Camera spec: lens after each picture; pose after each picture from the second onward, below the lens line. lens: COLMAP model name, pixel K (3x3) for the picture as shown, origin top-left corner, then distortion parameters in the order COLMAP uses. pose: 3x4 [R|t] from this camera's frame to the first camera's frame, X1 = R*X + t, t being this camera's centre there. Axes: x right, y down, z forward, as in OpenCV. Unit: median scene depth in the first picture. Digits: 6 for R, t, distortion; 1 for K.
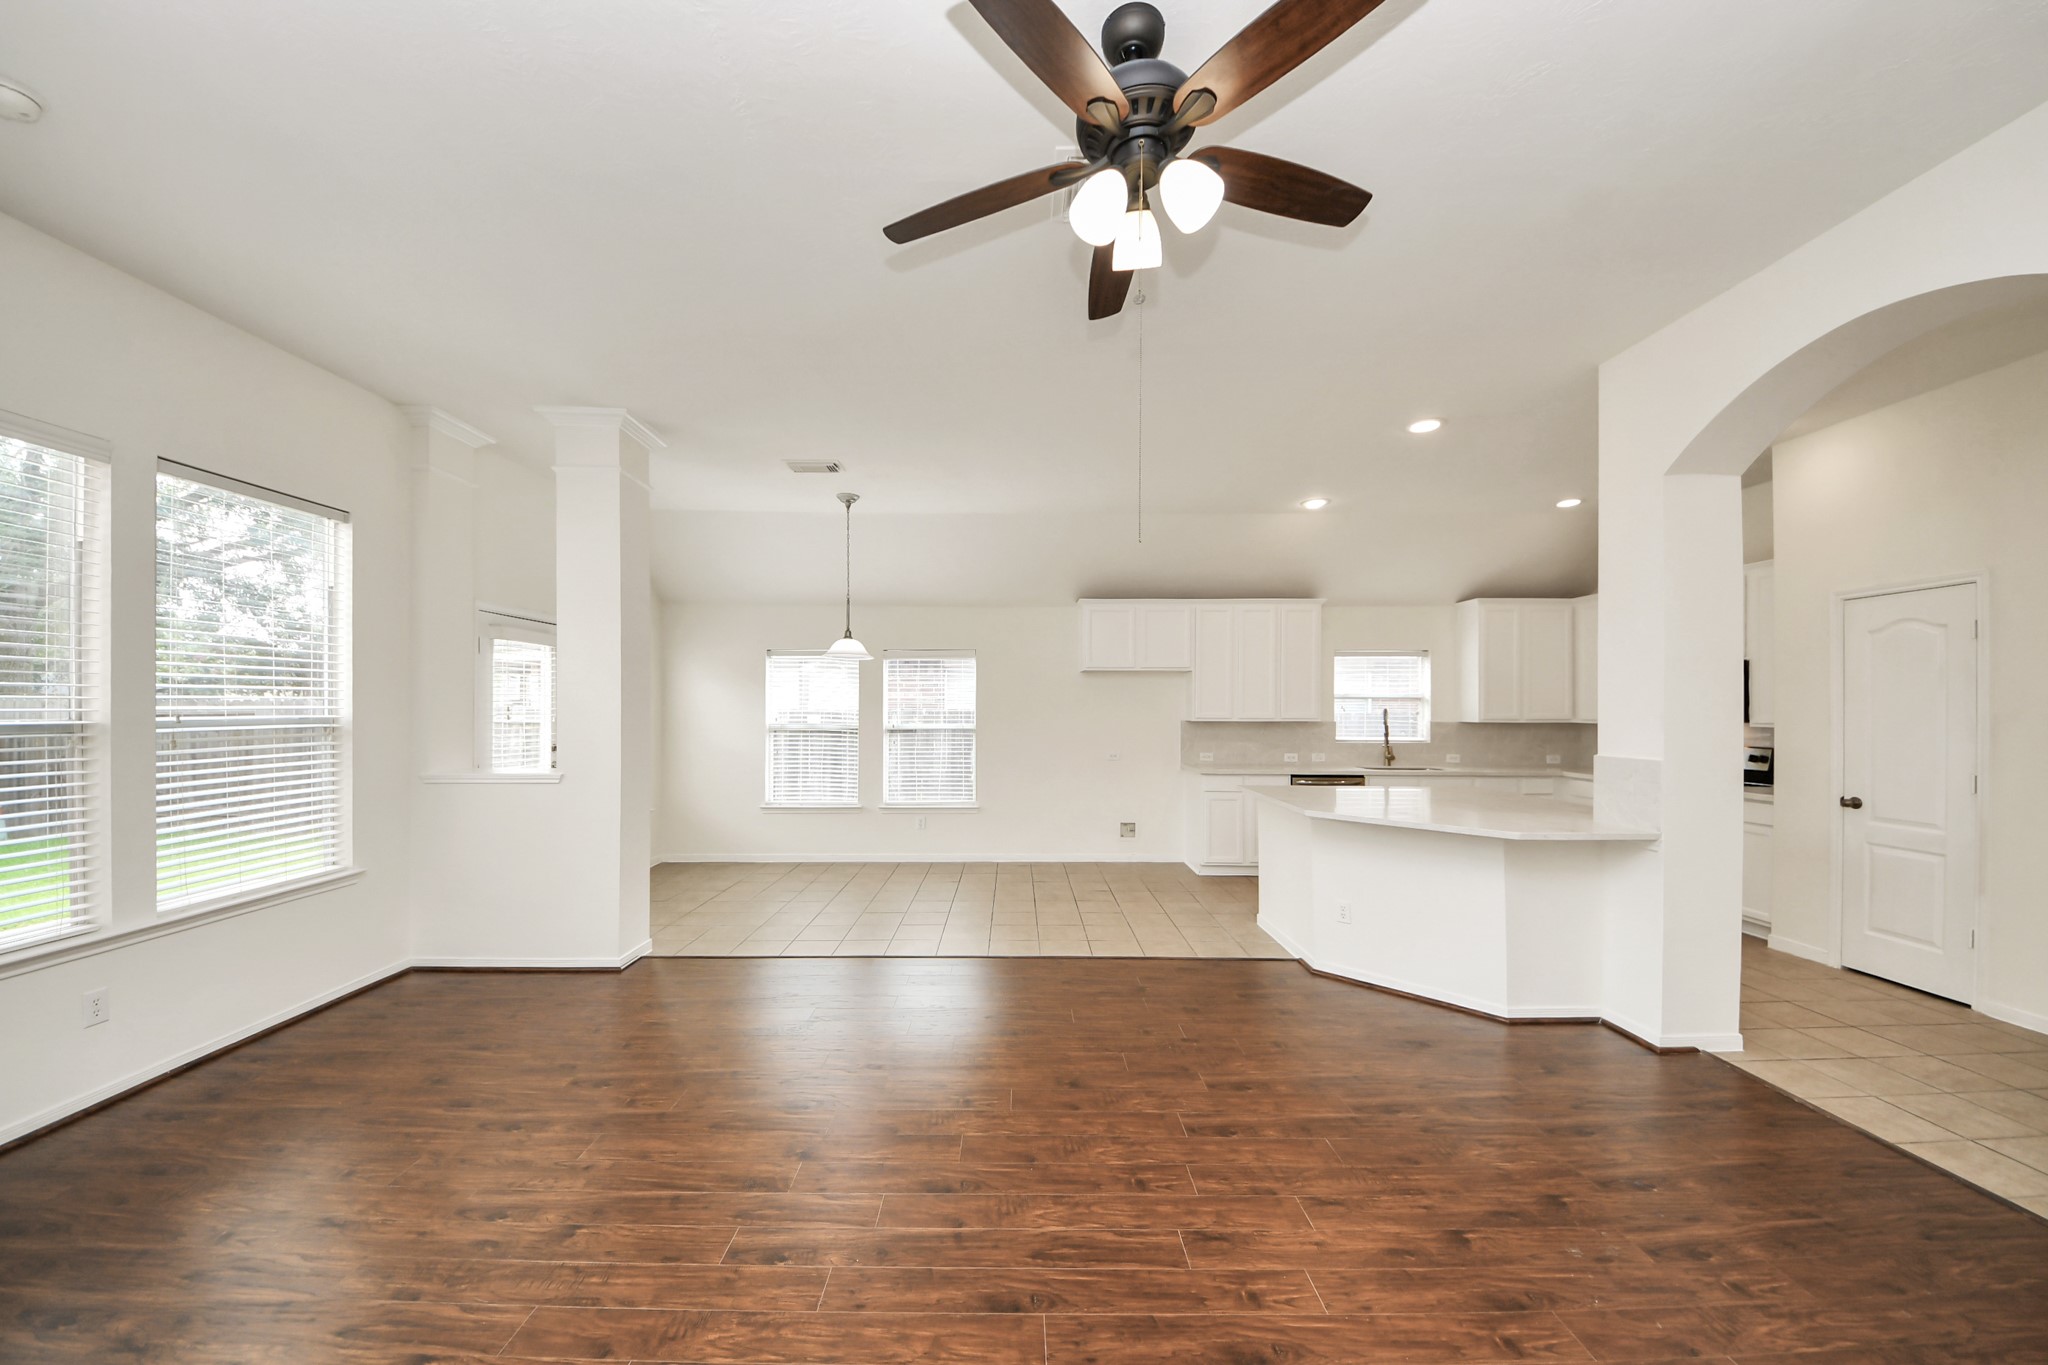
lens RADIAL K [[742.4, 0, 1016.5], [0, 742.4, 700.1], [0, 0, 1]] dist [-0.000280, -0.001019]
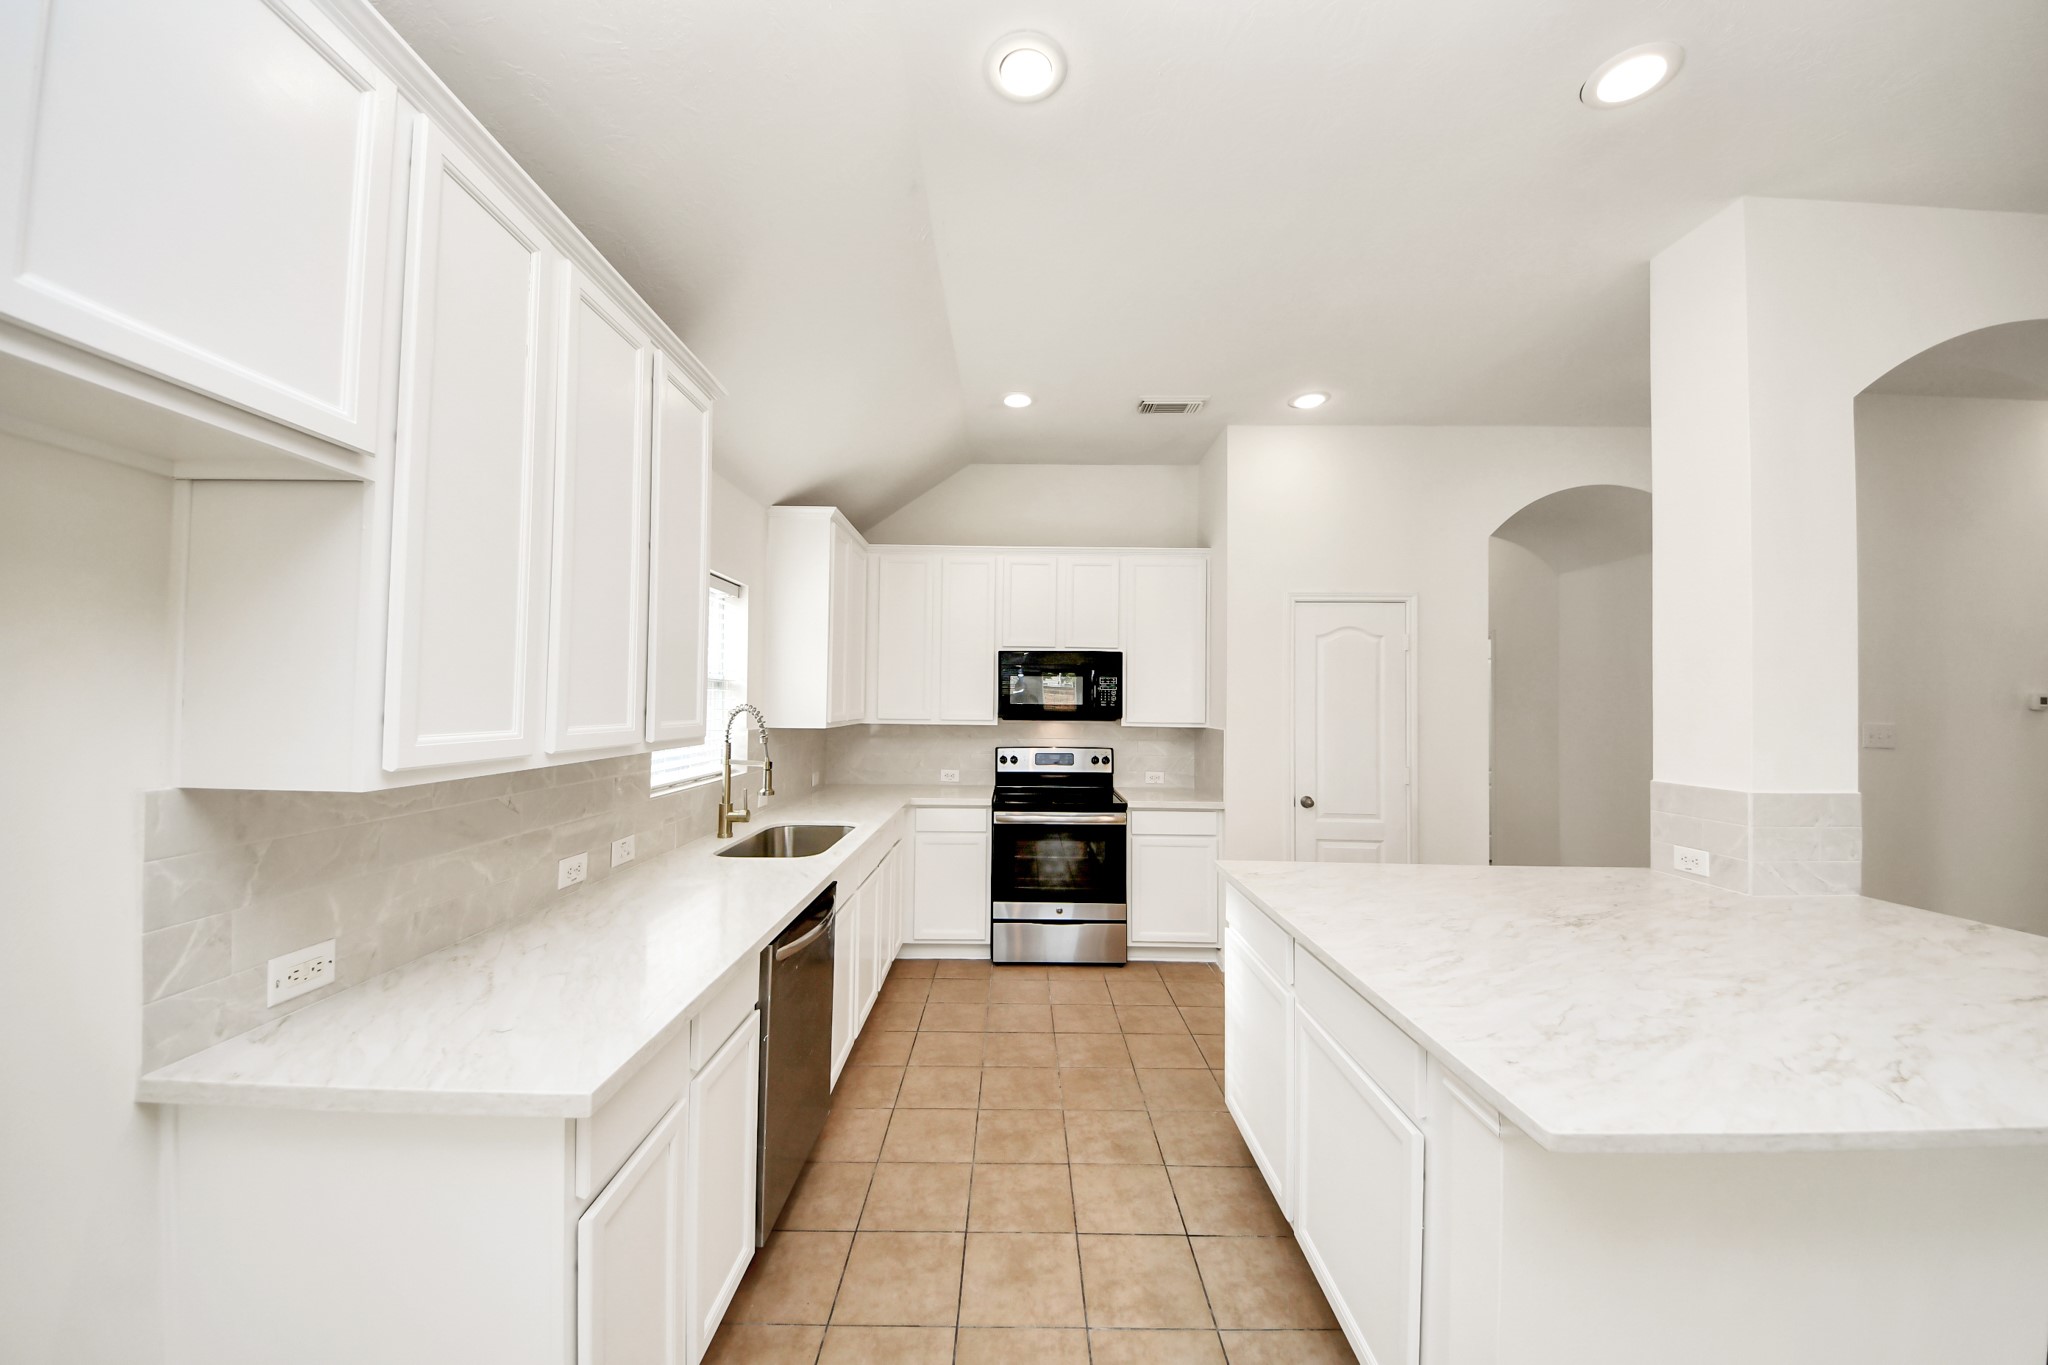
lens RADIAL K [[742.4, 0, 1005.7], [0, 742.4, 674.1], [0, 0, 1]] dist [-0.000280, -0.001019]
pose [[-0.007657, 0.033679, 0.999403, 0.195624], [-0.026294, 0.999080, -0.033870, 0.014724], [-0.999625, -0.026537, -0.006765, 2.226571]]
